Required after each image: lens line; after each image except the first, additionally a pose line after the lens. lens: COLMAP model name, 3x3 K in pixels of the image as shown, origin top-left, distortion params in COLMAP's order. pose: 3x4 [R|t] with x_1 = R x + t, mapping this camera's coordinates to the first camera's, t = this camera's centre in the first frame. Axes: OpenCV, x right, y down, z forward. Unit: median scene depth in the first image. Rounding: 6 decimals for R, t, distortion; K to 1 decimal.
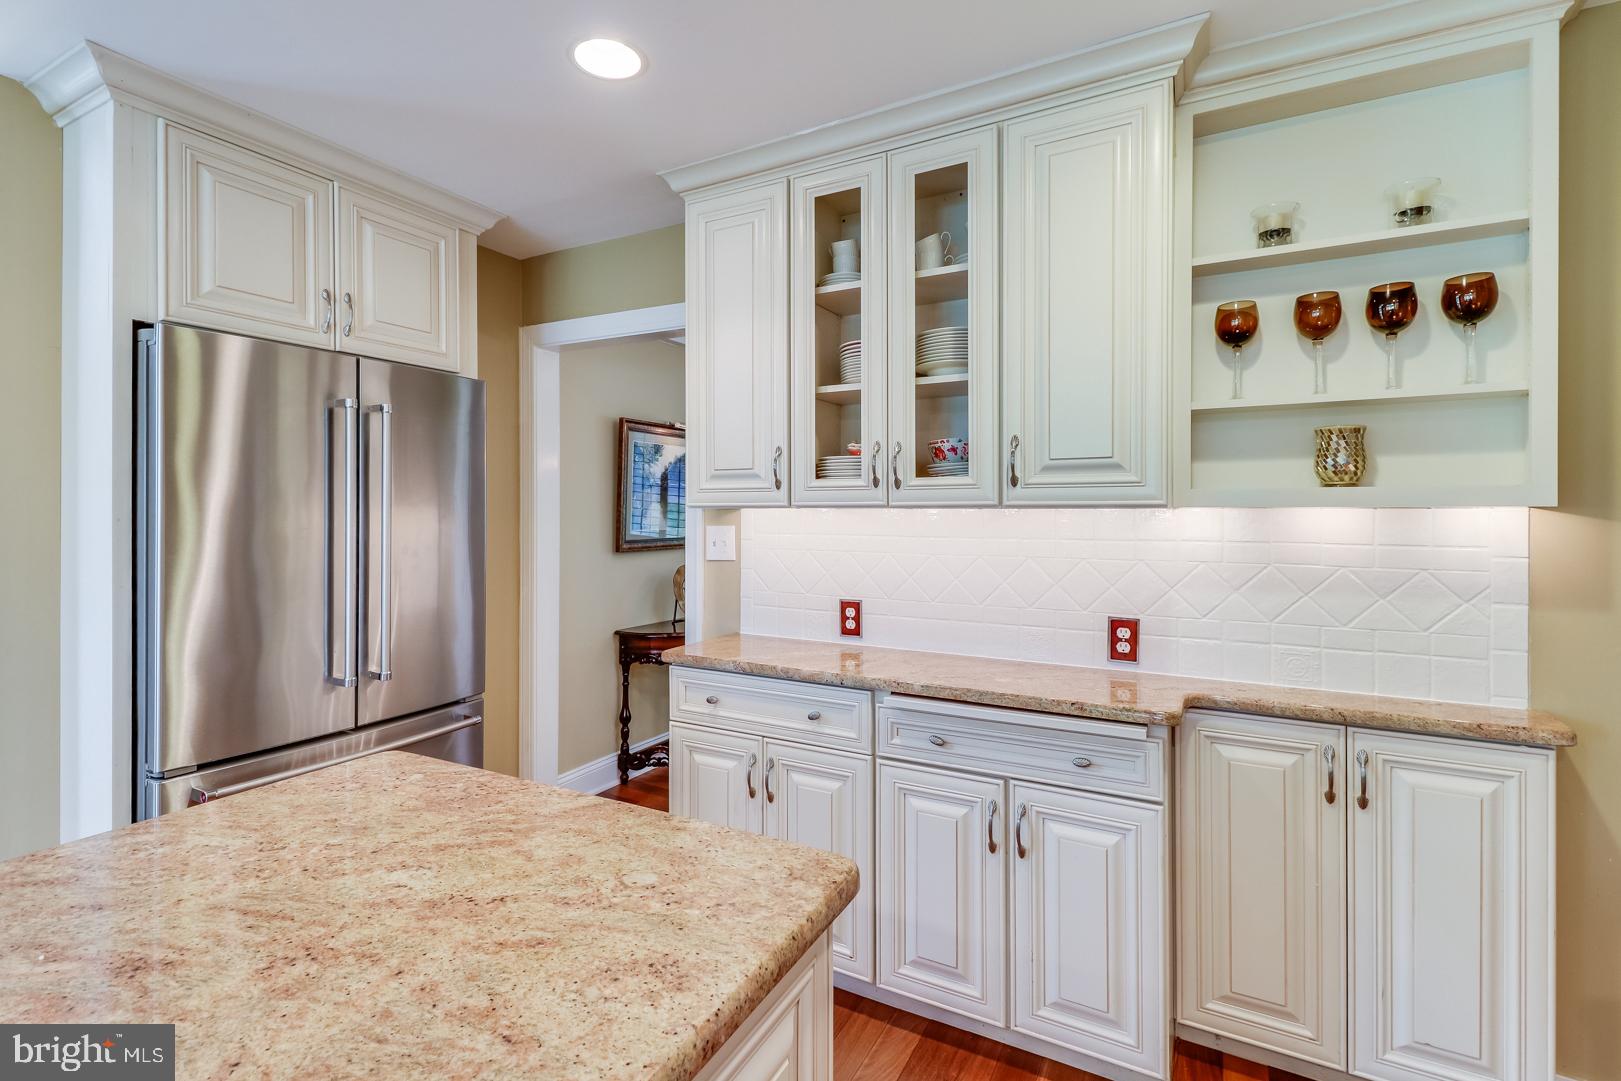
lens RADIAL K [[751.4, 0, 805.3], [0, 751.4, 513.5], [0, 0, 1]] dist [0.003852, -0.000412]
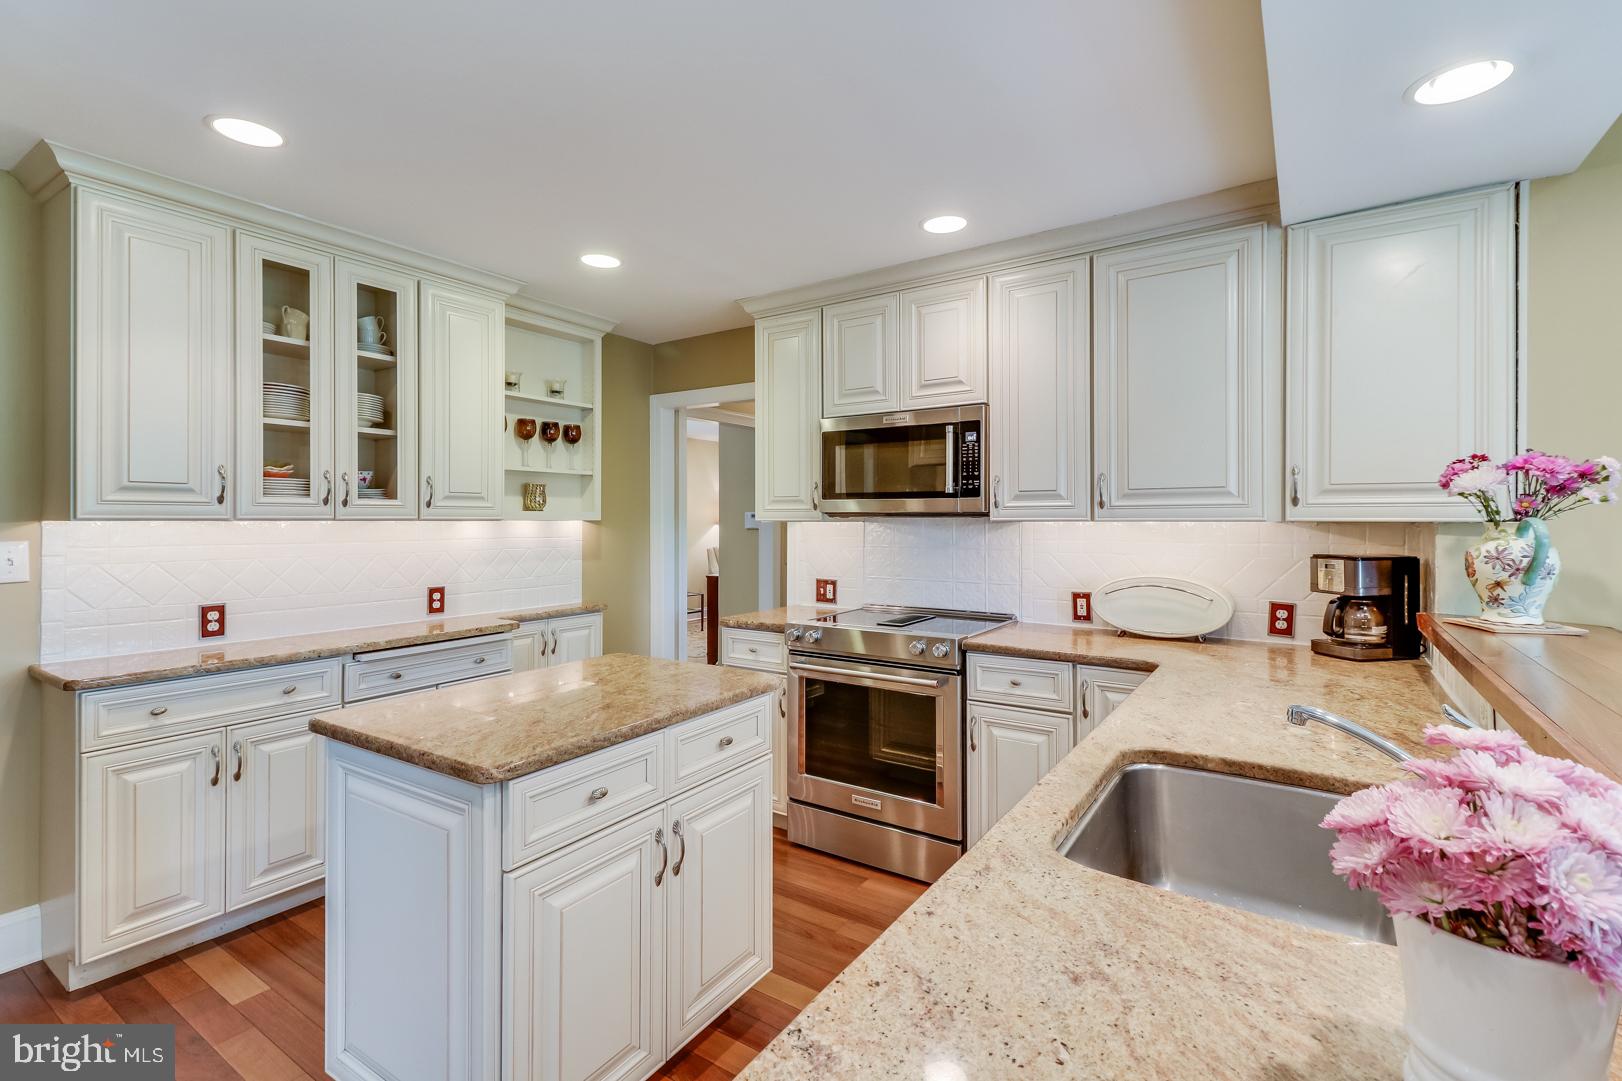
lens RADIAL K [[727.8, 0, 803.1], [0, 727.8, 522.7], [0, 0, 1]] dist [0.002343, 0.000060]
pose [[0.079945, -0.002941, 0.996795, -1.168118], [0.006551, 0.999976, 0.002425, -0.001360], [-0.996778, 0.006336, 0.079962, 0.068170]]
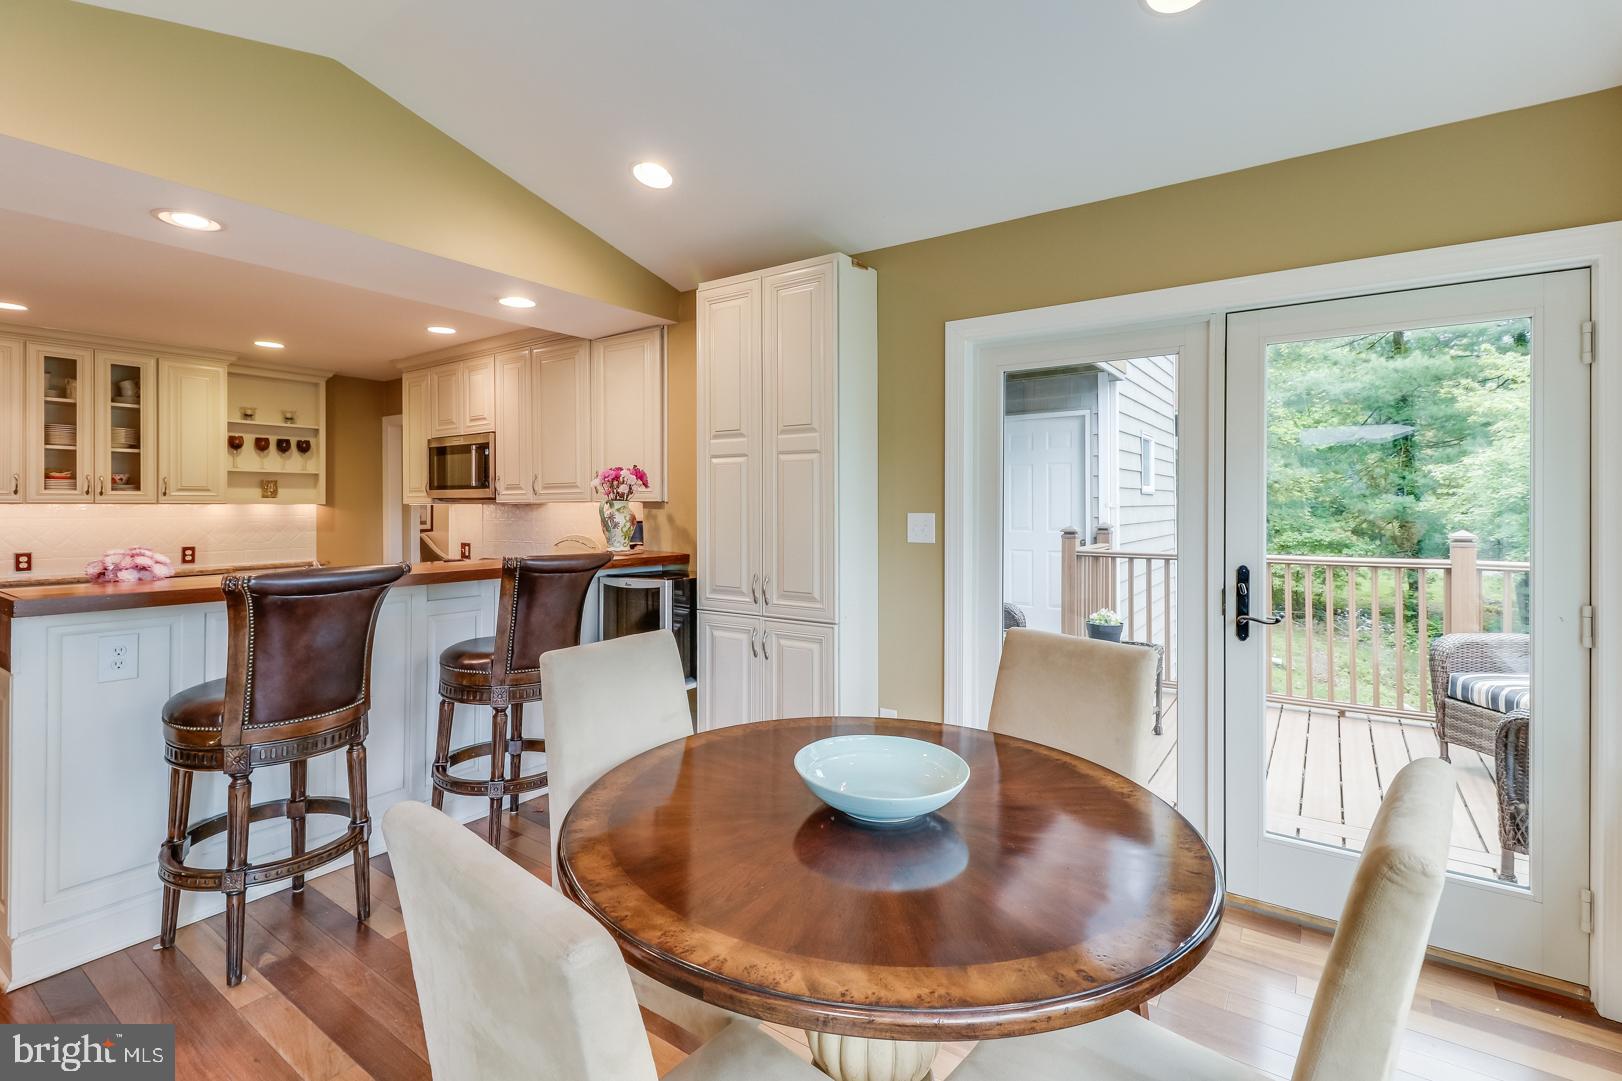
lens RADIAL K [[708.9, 0, 796.0], [0, 708.9, 505.4], [0, 0, 1]] dist [0.001413, -0.007236]
pose [[0.079435, 0.004023, 0.996832, -1.944673], [0.010308, 0.999935, -0.004857, 0.031297], [-0.996787, 0.010662, 0.079388, -1.359526]]
